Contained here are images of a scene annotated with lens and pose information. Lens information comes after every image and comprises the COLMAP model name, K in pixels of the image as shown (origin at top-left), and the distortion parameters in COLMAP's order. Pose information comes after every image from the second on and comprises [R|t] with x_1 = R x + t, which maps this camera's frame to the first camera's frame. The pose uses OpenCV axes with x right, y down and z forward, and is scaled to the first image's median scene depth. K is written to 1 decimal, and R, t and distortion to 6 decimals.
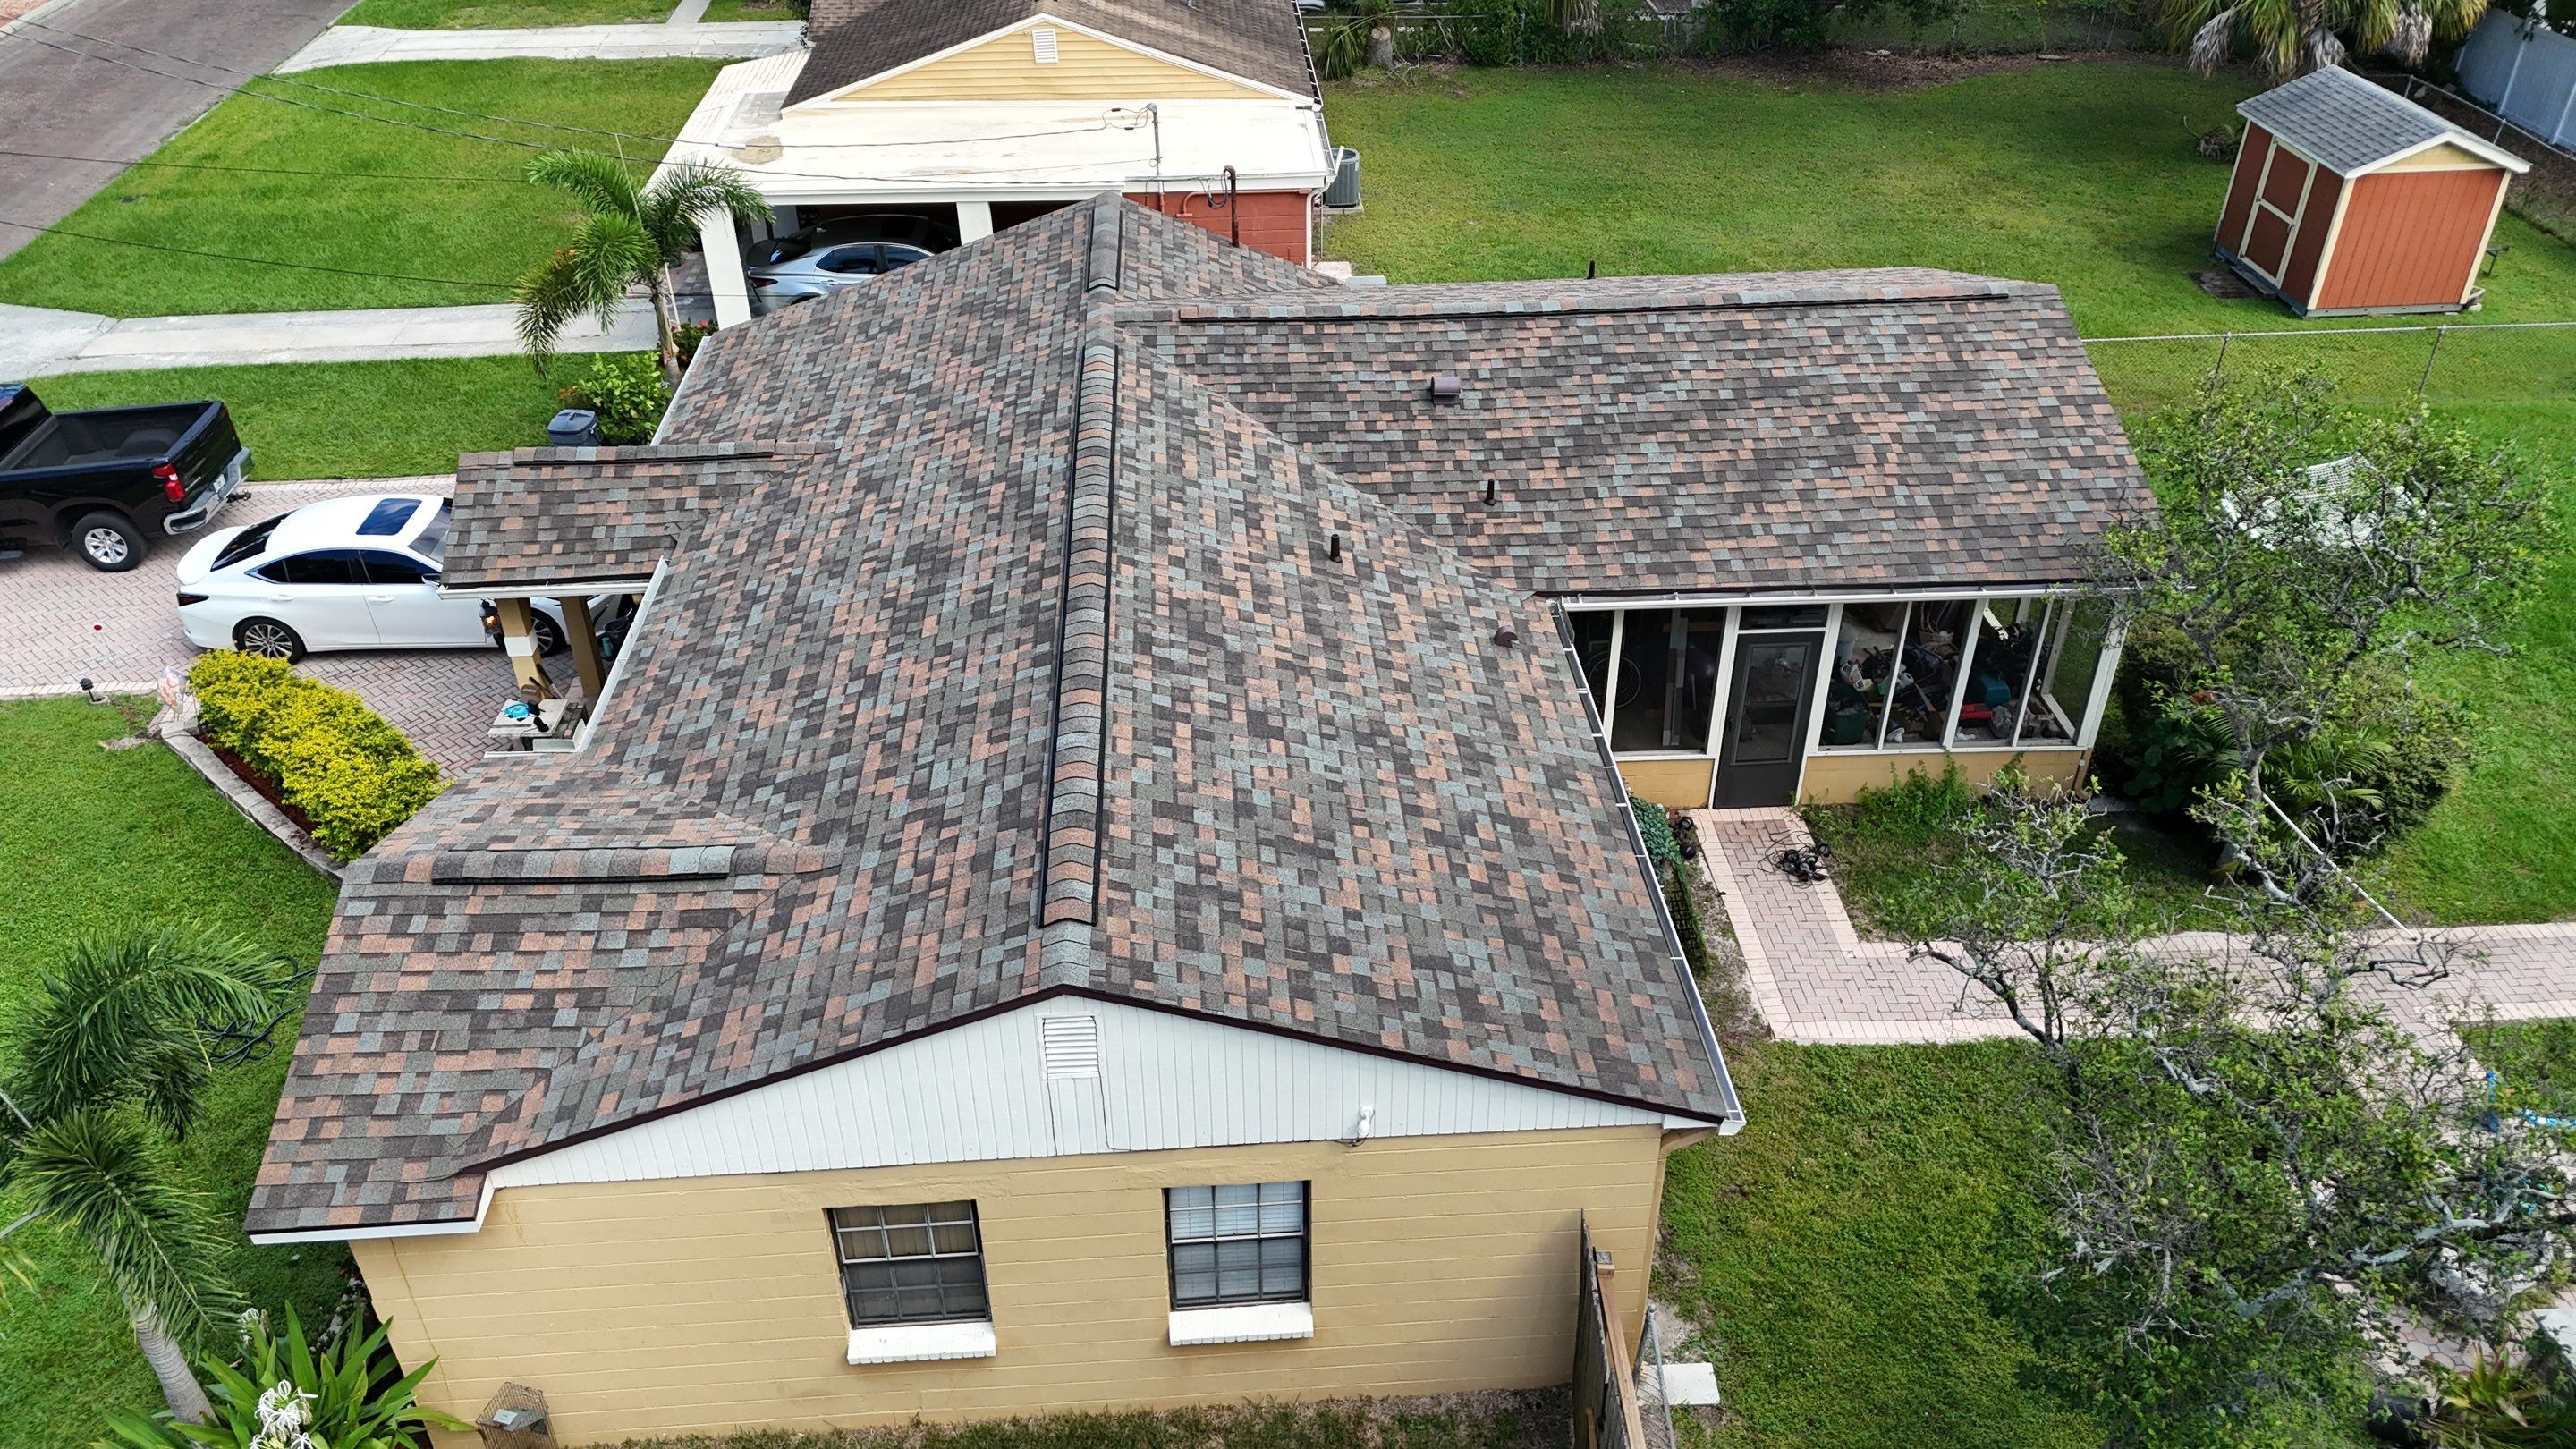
lens RADIAL K [[1897.5, 0, 1305.9], [0, 1897.5, 708.9], [0, 0, 1]] dist [0.095674, -0.106668]
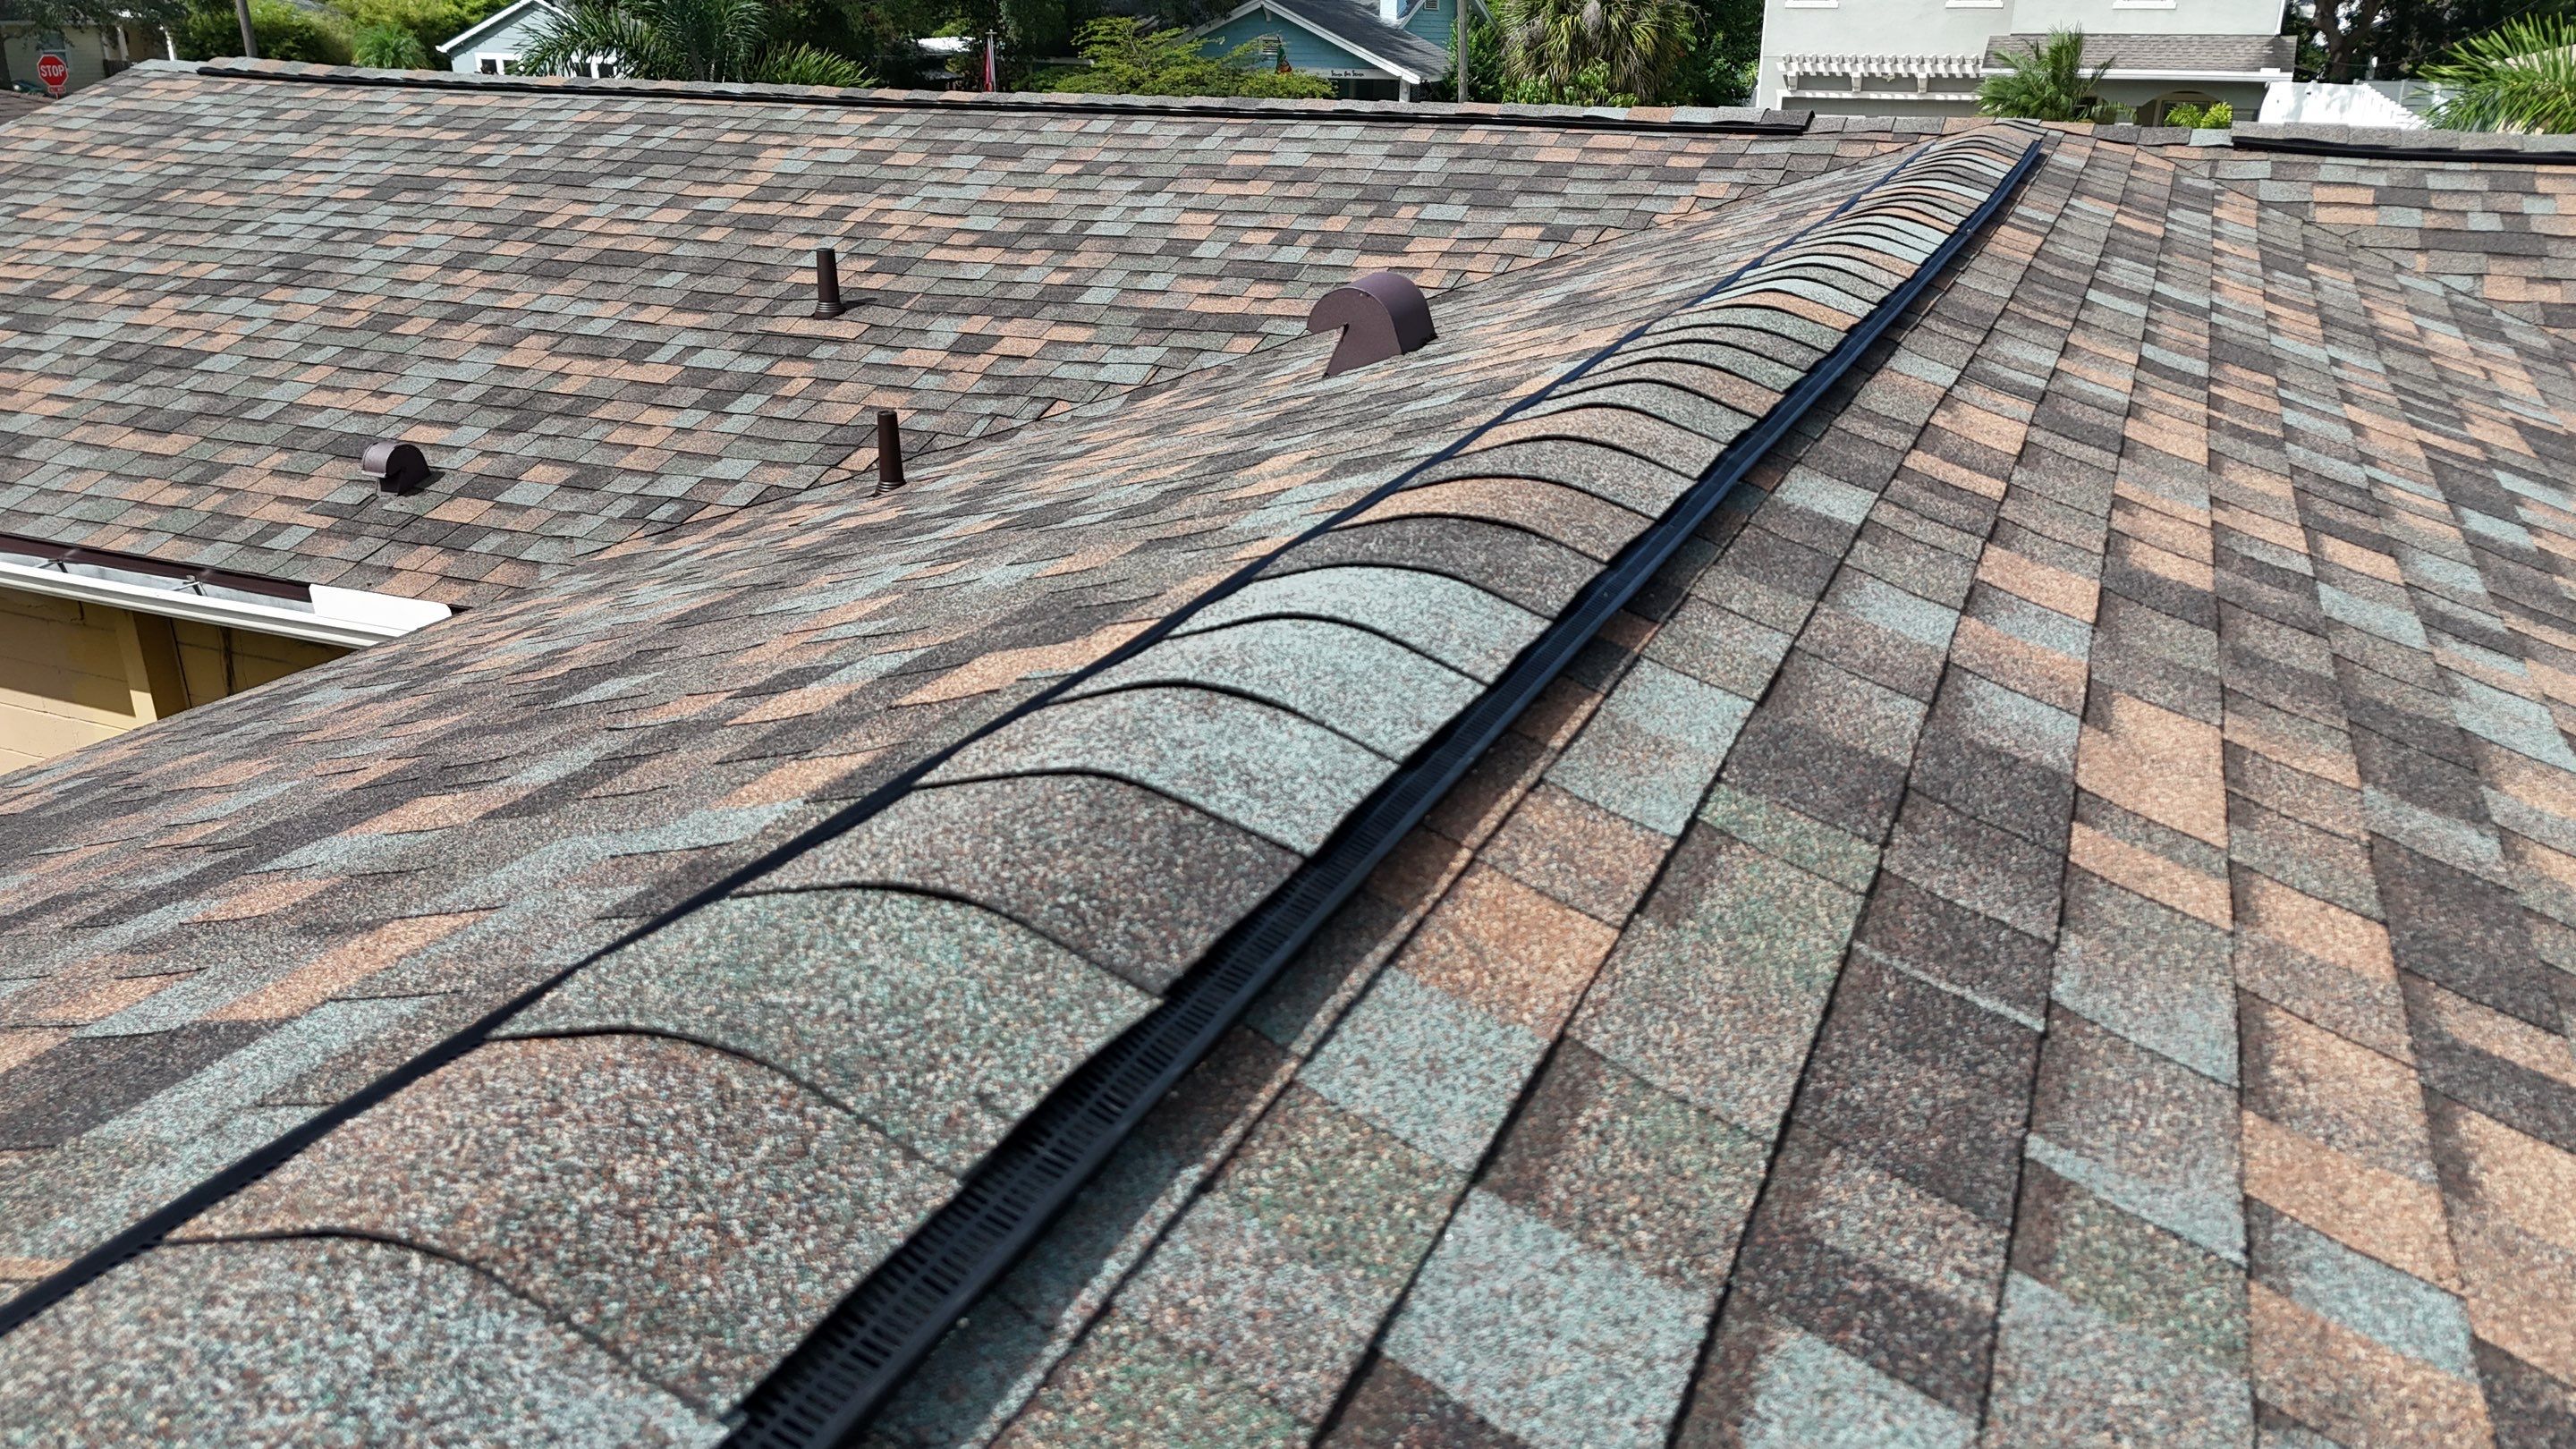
lens RADIAL K [[1897.5, 0, 1303.8], [0, 1897.5, 697.1], [0, 0, 1]] dist [0.095674, -0.106668]
pose [[-0.458993, 0.308802, -0.833046, 0.327370], [-0.493710, 0.690889, 0.528131, -0.276147], [0.738631, 0.653692, -0.164654, 1.095235]]
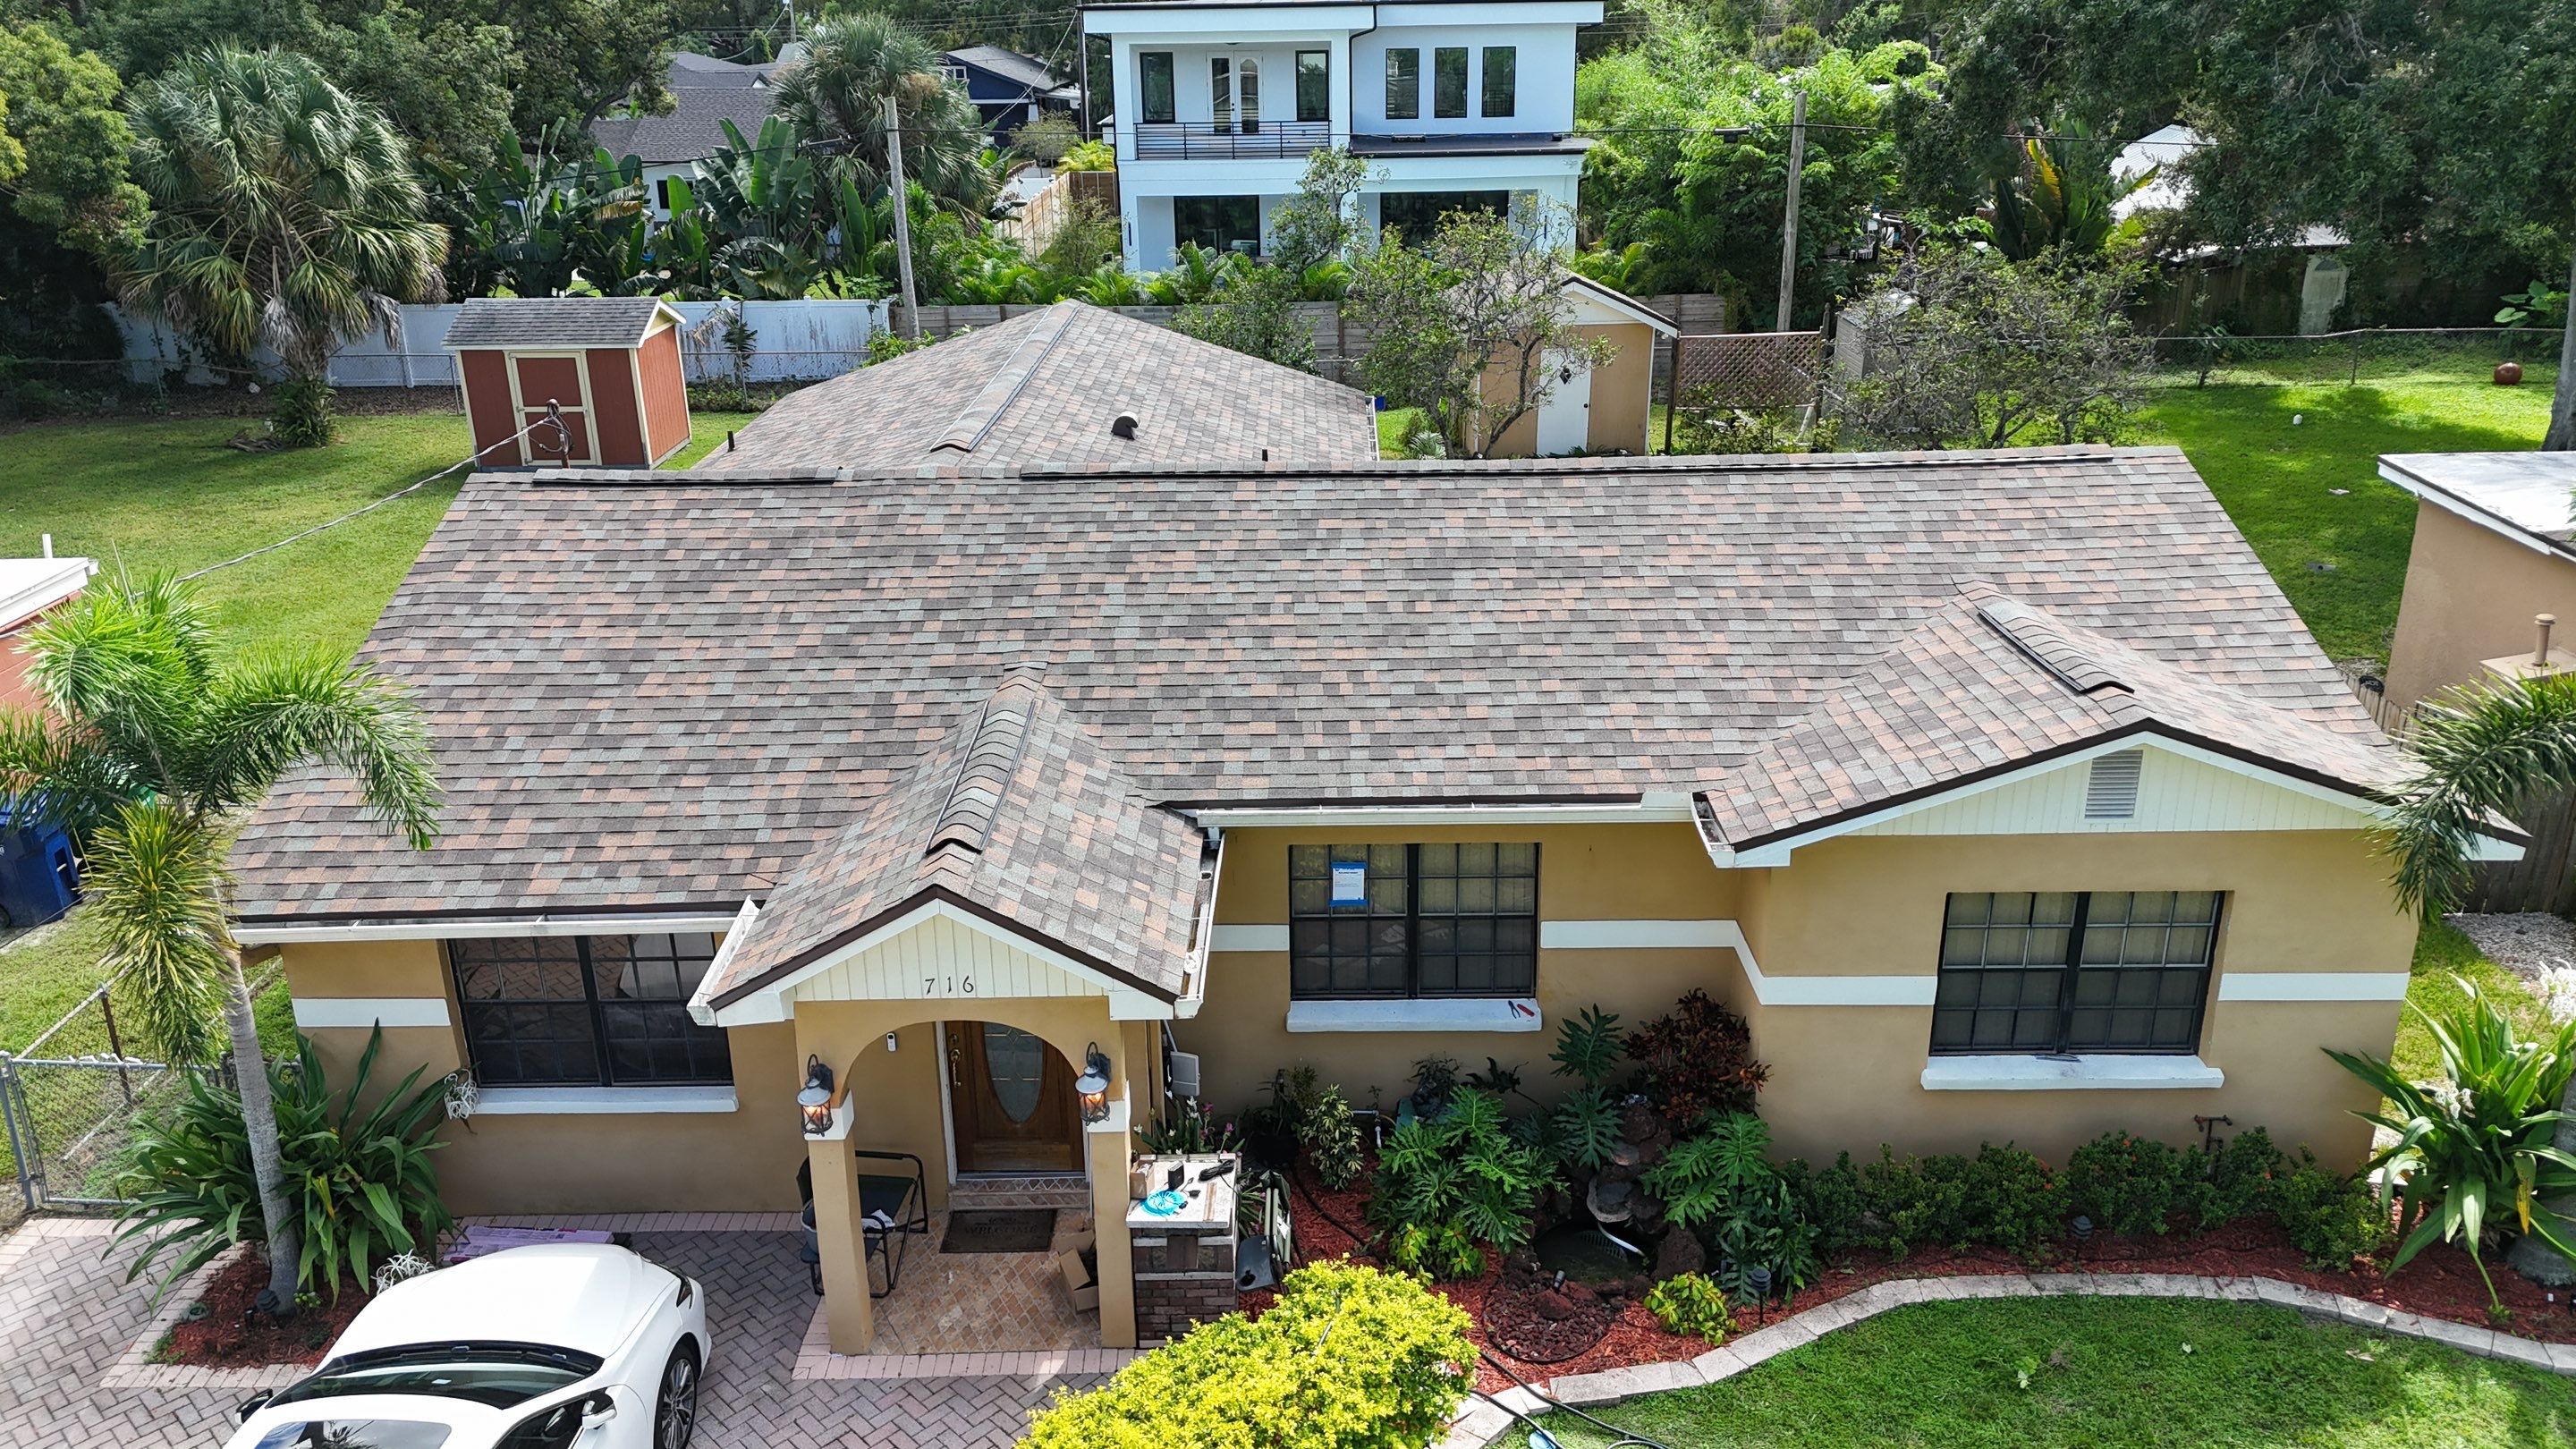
lens RADIAL K [[1897.5, 0, 1294.5], [0, 1897.5, 706.1], [0, 0, 1]] dist [0.095674, -0.106668]
pose [[0.072098, -0.341652, 0.937057, -0.945587], [0.563145, 0.789367, 0.244475, -0.253174], [-0.823207, 0.510073, 0.249311, 0.764402]]
